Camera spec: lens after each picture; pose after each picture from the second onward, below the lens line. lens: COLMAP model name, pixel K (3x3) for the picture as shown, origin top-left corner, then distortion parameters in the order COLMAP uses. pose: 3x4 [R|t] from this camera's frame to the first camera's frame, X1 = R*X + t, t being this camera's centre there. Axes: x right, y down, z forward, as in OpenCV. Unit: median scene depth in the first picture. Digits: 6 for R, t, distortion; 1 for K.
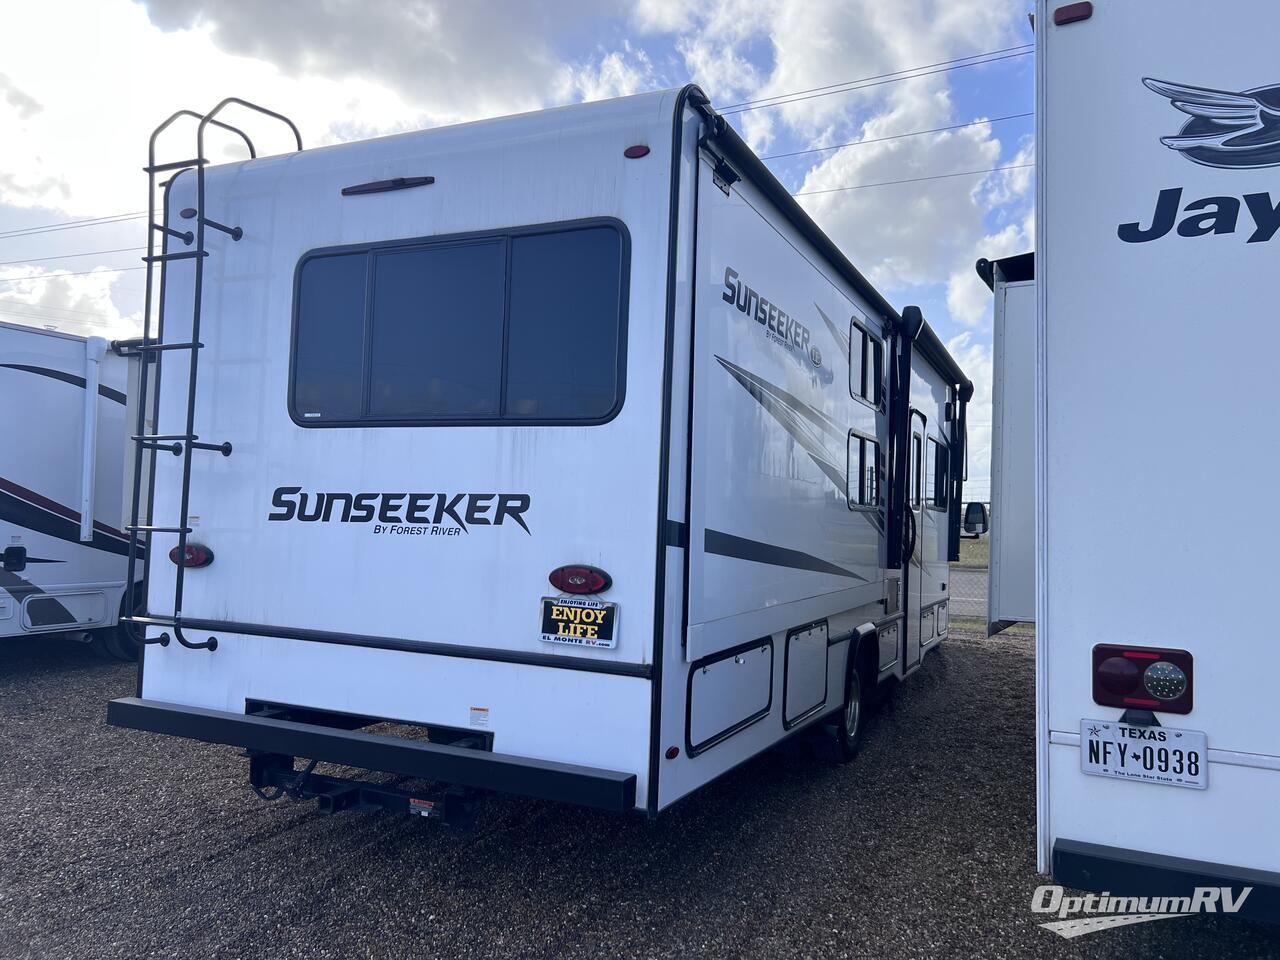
lens RADIAL K [[964.1, 0, 640.0], [0, 964.1, 480.0], [0, 0, 1]] dist [0.053829, -0.113782]
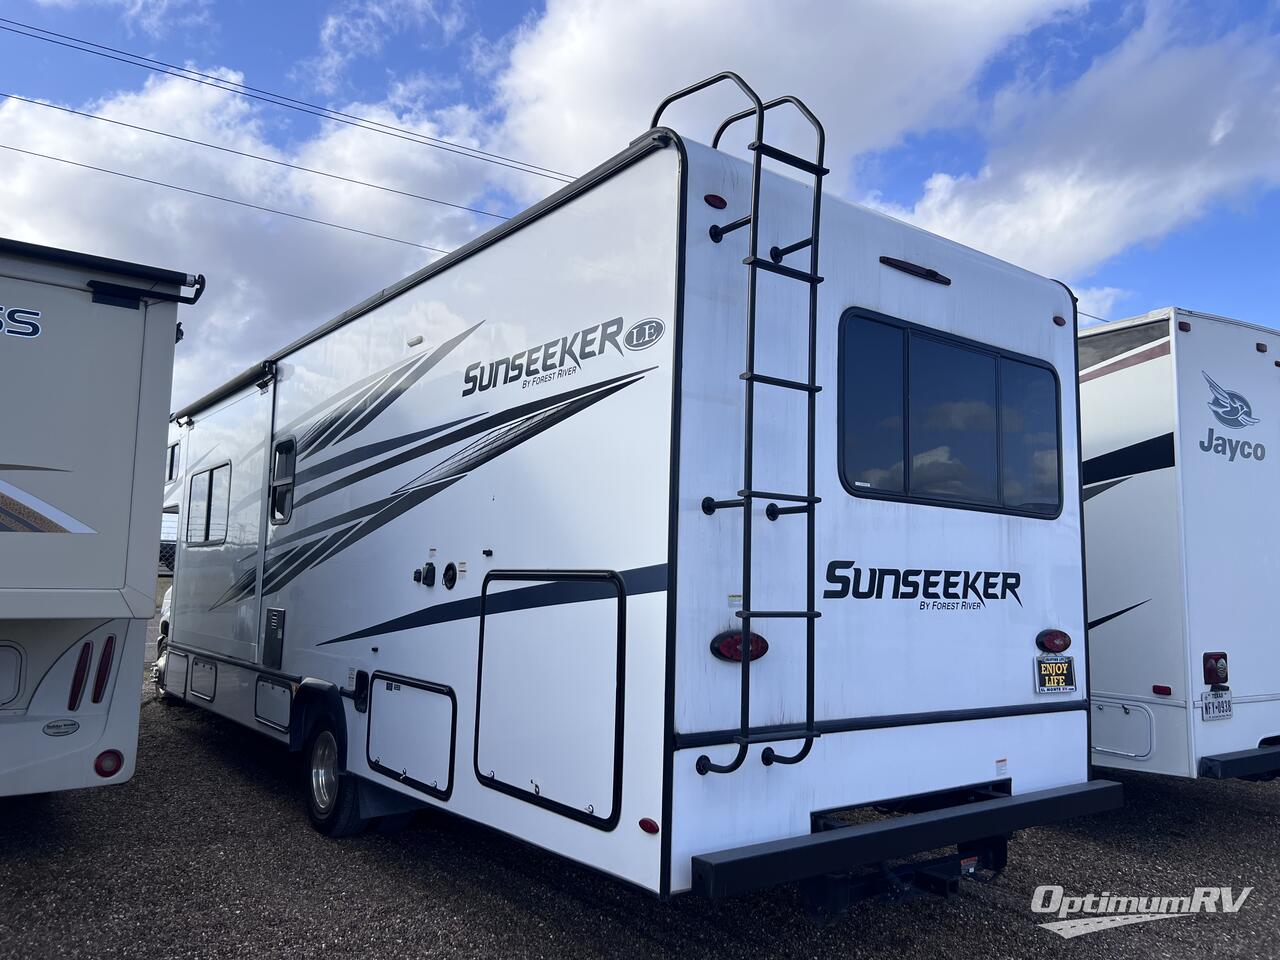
lens RADIAL K [[964.1, 0, 640.0], [0, 964.1, 480.0], [0, 0, 1]] dist [0.053829, -0.113782]
pose [[0.470932, 0.079205, 0.878607, -1.337371], [-0.045996, 0.996811, -0.065207, -0.000317], [-0.880970, -0.009704, 0.473073, 0.798416]]
